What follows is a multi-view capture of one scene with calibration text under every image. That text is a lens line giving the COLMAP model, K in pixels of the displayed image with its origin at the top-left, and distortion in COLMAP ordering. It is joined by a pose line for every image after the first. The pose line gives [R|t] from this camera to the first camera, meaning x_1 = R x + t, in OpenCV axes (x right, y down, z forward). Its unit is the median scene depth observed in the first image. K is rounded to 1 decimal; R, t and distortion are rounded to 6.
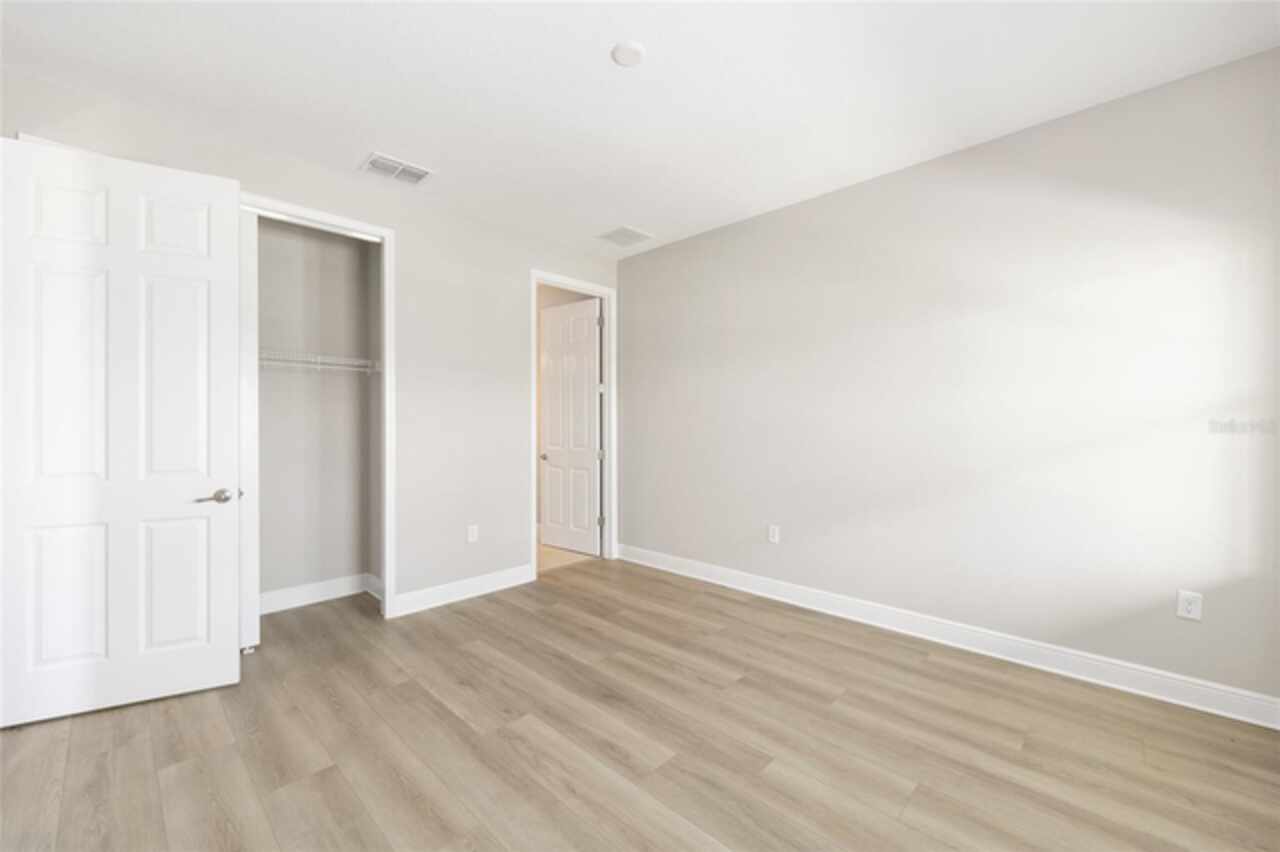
lens RADIAL K [[510.9, 0, 643.8], [0, 510.9, 425.9], [0, 0, 1]] dist [-0.005281, 0.001267]
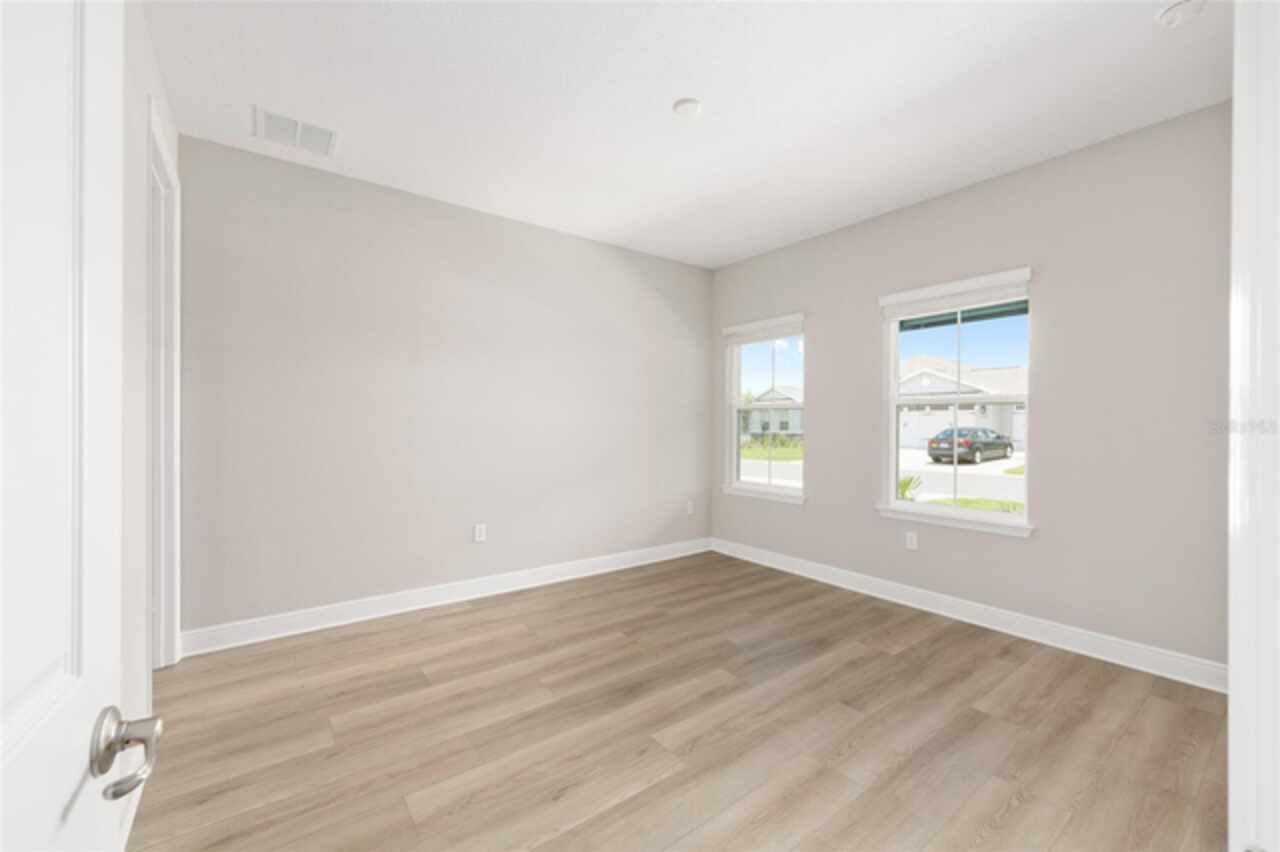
lens RADIAL K [[510.9, 0, 643.9], [0, 510.9, 426.1], [0, 0, 1]] dist [-0.005281, 0.001267]
pose [[0.155960, -0.001425, 0.987762, -0.840873], [-0.003980, 0.999990, 0.002071, -0.003055], [-0.987755, -0.004254, 0.155952, 0.638391]]
